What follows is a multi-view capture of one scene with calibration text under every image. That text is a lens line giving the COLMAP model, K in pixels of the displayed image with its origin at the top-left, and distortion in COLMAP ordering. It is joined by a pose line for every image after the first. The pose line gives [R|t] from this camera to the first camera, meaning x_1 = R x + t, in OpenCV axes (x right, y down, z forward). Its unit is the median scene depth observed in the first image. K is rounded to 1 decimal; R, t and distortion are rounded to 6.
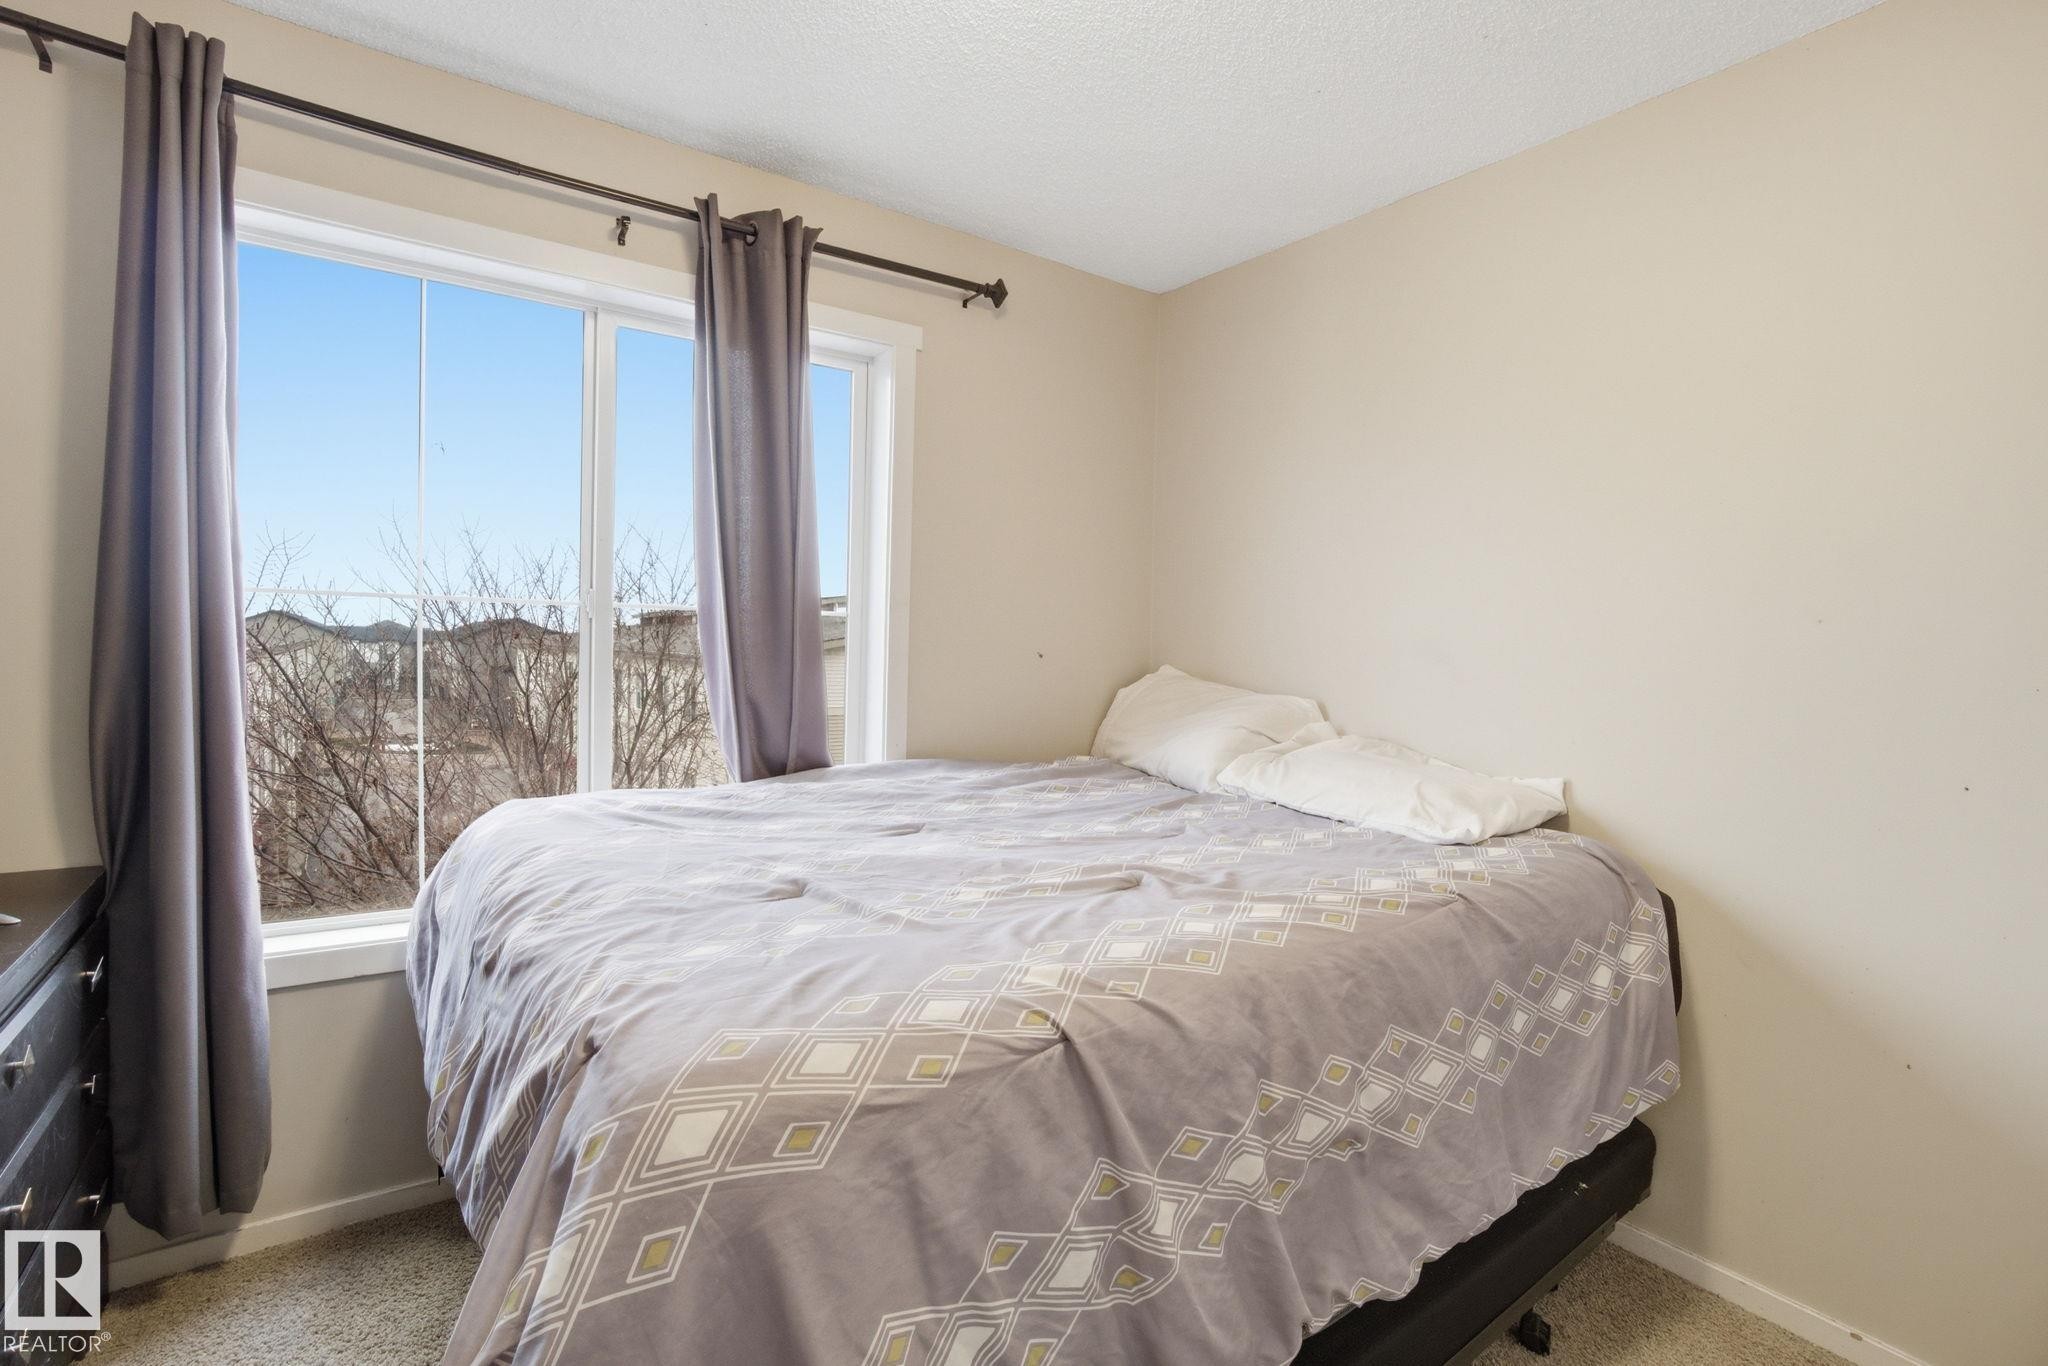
lens RADIAL K [[947.8, 0, 1024.0], [0, 947.8, 683.0], [0, 0, 1]] dist [-0.056651, 0.000185]
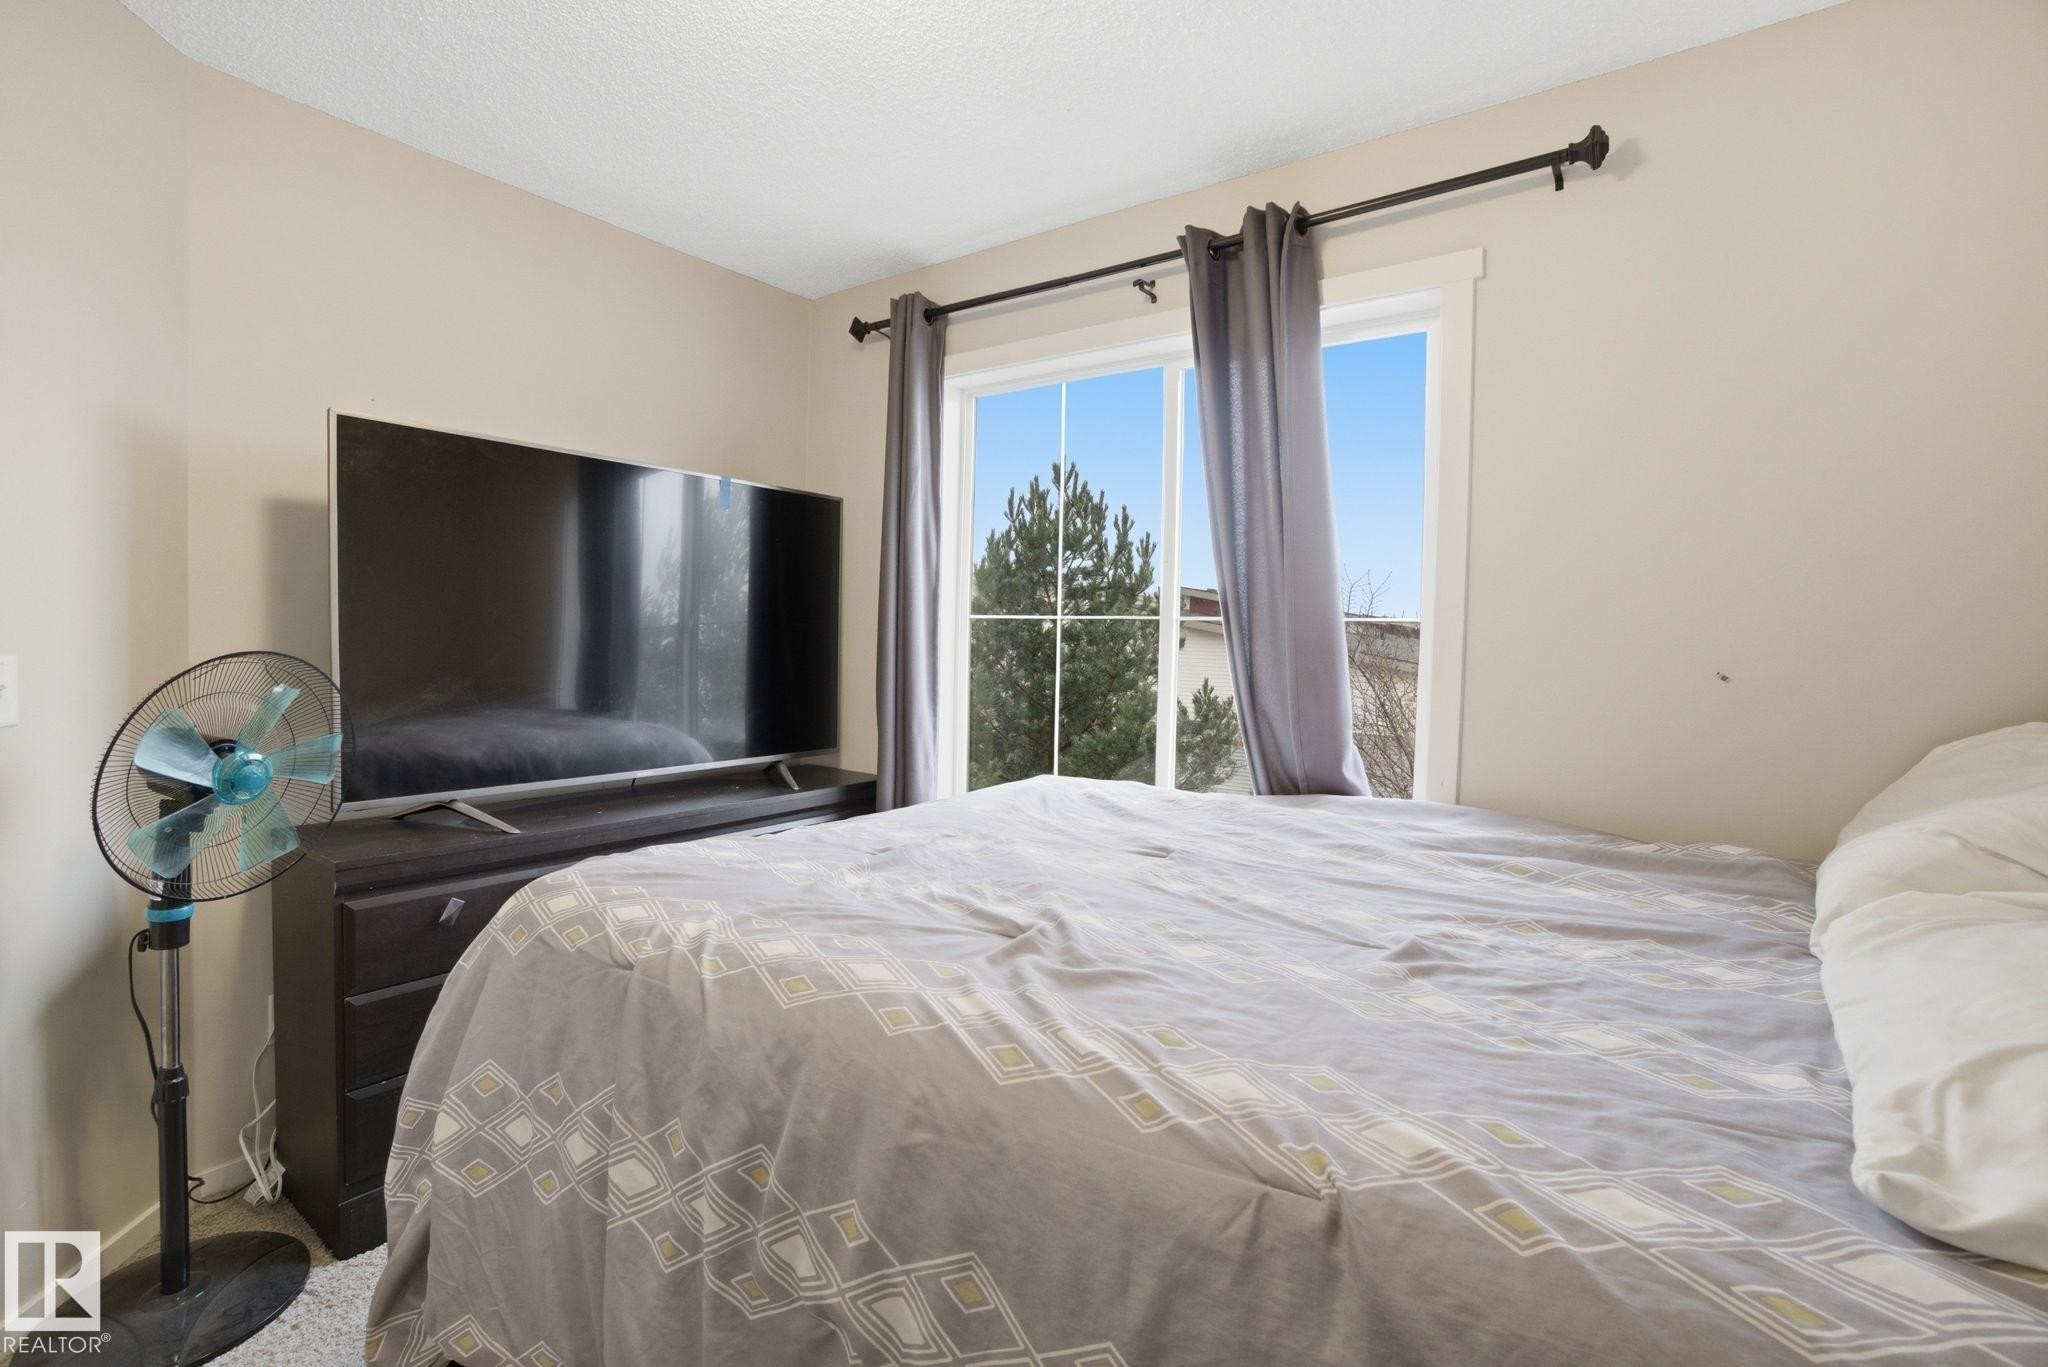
lens RADIAL K [[940.5, 0, 1017.4], [0, 940.5, 661.1], [0, 0, 1]] dist [-0.087572, 0.051711]
pose [[0.292857, 0.001372, -0.956155, 0.609139], [-0.054744, 0.998383, -0.015334, -0.004931], [0.954588, 0.056834, 0.292458, 0.525757]]
